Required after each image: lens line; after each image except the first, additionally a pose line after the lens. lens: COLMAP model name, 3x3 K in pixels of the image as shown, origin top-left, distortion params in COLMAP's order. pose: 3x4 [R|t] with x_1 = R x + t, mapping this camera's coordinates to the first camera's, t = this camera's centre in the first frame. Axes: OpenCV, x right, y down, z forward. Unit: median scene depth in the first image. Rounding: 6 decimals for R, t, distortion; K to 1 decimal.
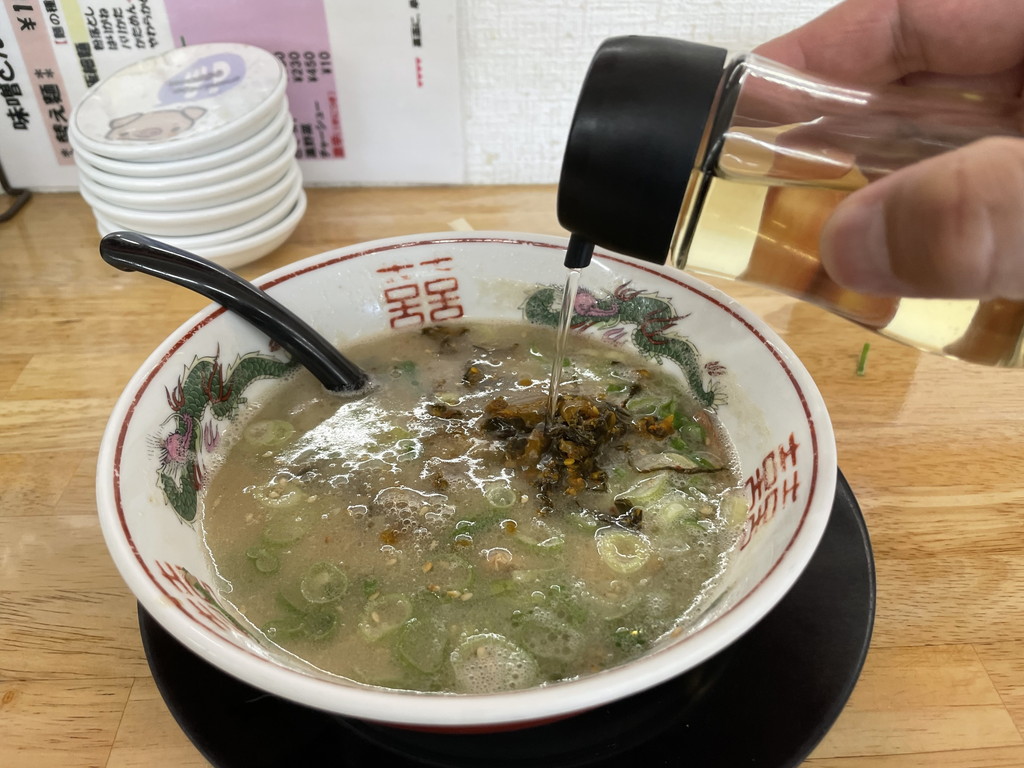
lens RADIAL K [[816.8, 0, 518.1], [0, 816.8, 386.1], [0, 0, 1]] dist [0.057094, -0.127974]
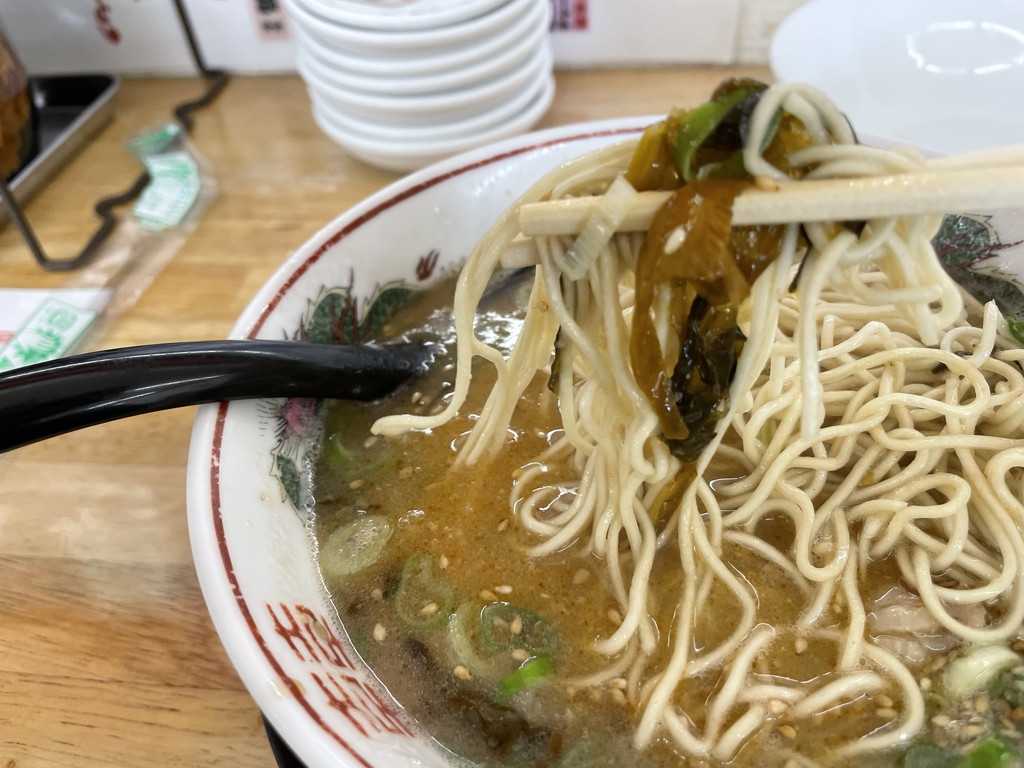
lens RADIAL K [[827.5, 0, 516.2], [0, 827.5, 394.5], [0, 0, 1]] dist [0.054558, -0.140332]
pose [[0.989209, 0.046431, -0.138962, -0.112230], [-0.029546, 0.992189, 0.121194, -0.035920], [0.143504, -0.115780, 0.982854, 0.280258]]
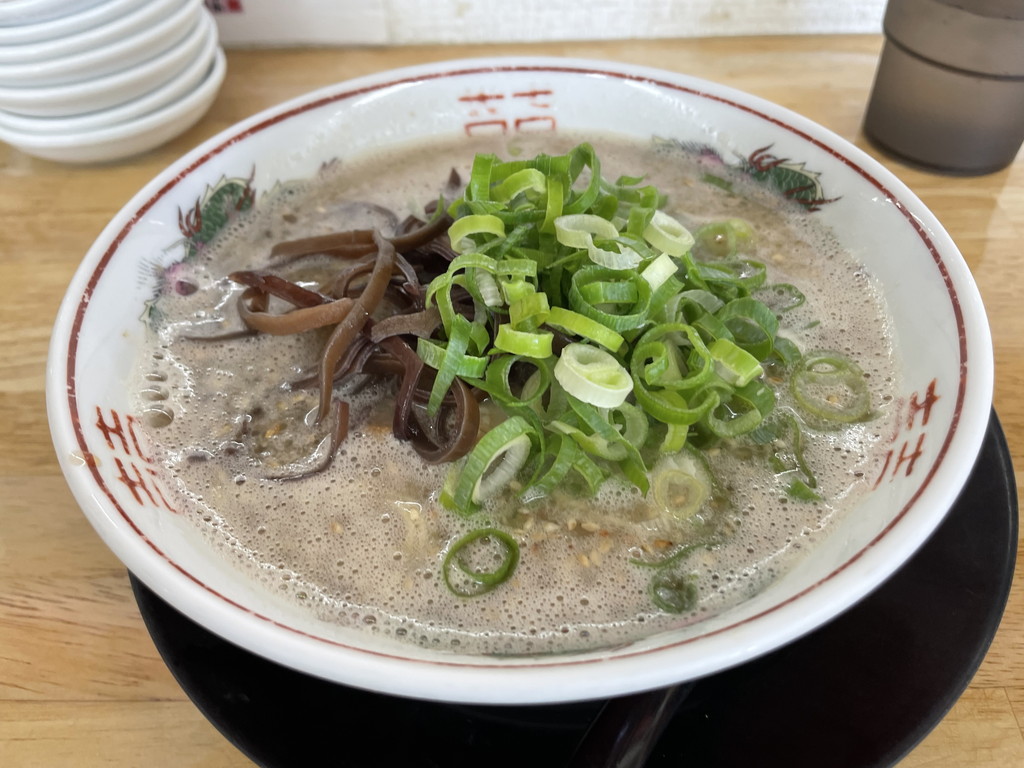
lens RADIAL K [[827.5, 0, 516.2], [0, 827.5, 394.5], [0, 0, 1]] dist [0.054558, -0.140332]
pose [[0.966932, 0.167822, -0.192038, 0.109284], [-0.133414, 0.974589, 0.179939, -0.010934], [0.217356, -0.148368, 0.964750, 0.193527]]
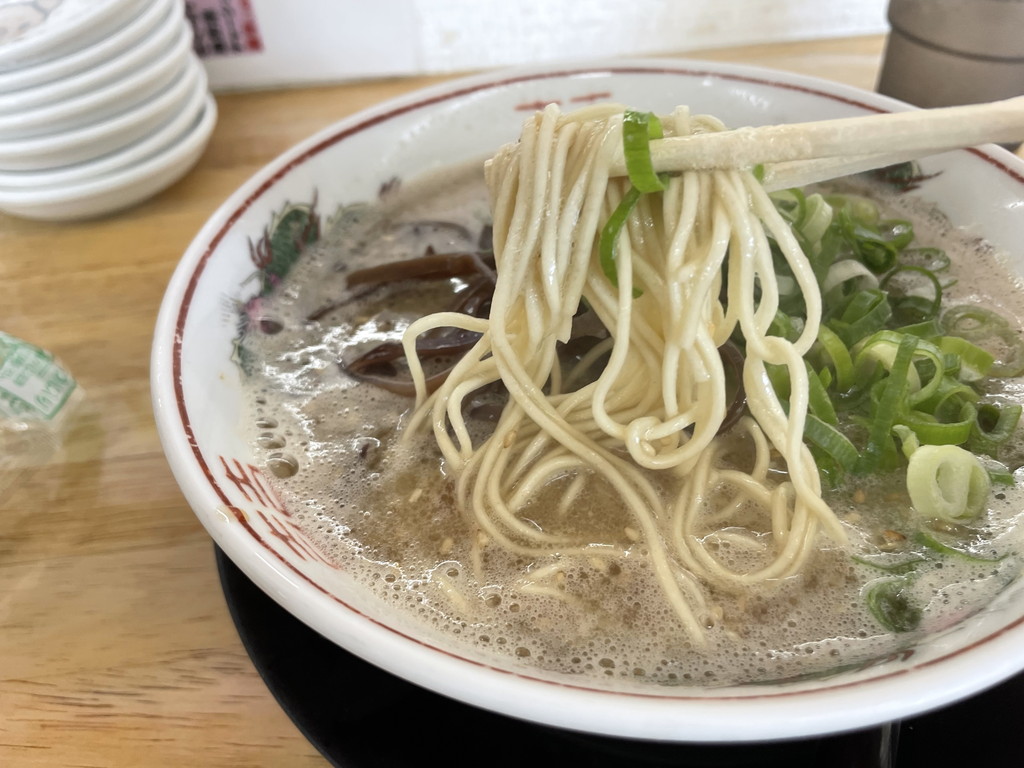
lens RADIAL K [[827.5, 0, 516.2], [0, 827.5, 394.5], [0, 0, 1]] dist [0.054558, -0.140332]
pose [[0.989541, 0.063633, -0.129459, -0.060019], [-0.047770, 0.991361, 0.122150, 0.038562], [0.136113, -0.114688, 0.984032, 0.223631]]
